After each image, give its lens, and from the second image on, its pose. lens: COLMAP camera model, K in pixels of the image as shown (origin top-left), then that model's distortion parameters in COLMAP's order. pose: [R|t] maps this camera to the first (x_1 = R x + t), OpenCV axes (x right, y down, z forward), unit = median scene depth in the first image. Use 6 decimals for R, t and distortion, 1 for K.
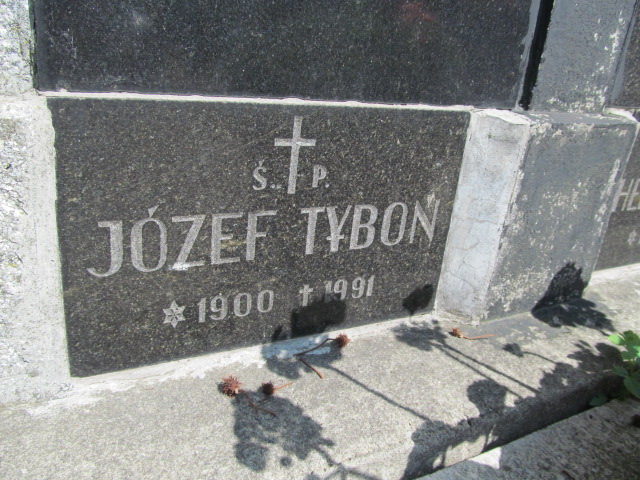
lens RADIAL K [[535.0, 0, 322.4], [0, 535.0, 243.1], [0, 0, 1]] dist [-0.058014, 0.034166]
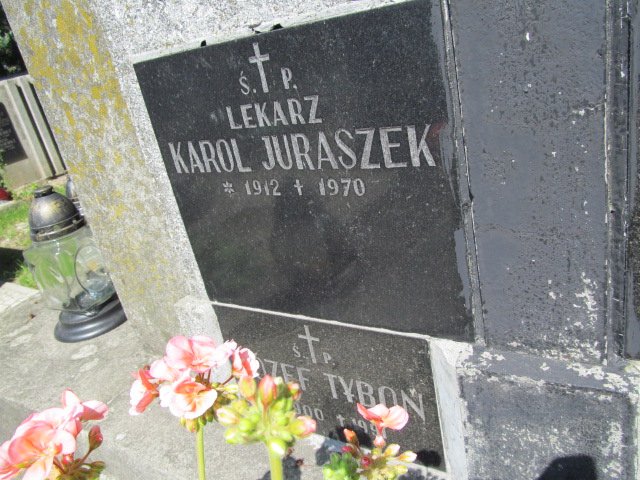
lens RADIAL K [[535.0, 0, 321.3], [0, 535.0, 239.5], [0, 0, 1]] dist [-0.058014, 0.034166]
pose [[0.470727, 0.146009, -0.870114, 1.222125], [-0.078808, 0.989227, 0.123363, -0.617449], [0.878752, 0.010502, 0.477162, 0.182909]]
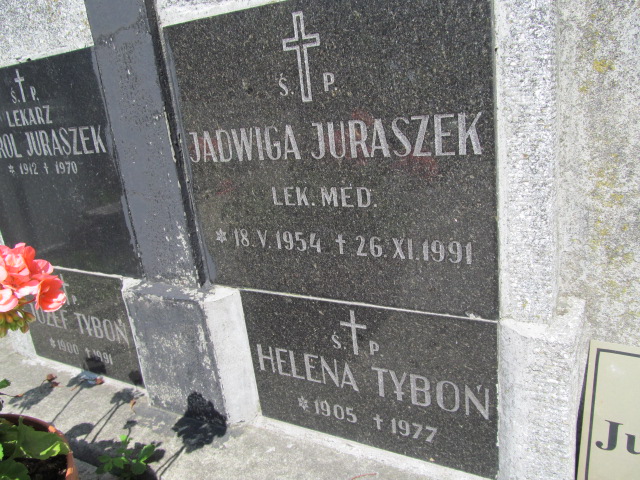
lens RADIAL K [[535.0, 0, 318.0], [0, 535.0, 243.6], [0, 0, 1]] dist [-0.058014, 0.034166]
pose [[0.500848, 0.097168, -0.860064, 2.153063], [-0.161449, 0.986727, 0.017460, -0.505380], [0.850344, 0.130112, 0.509888, 0.639796]]
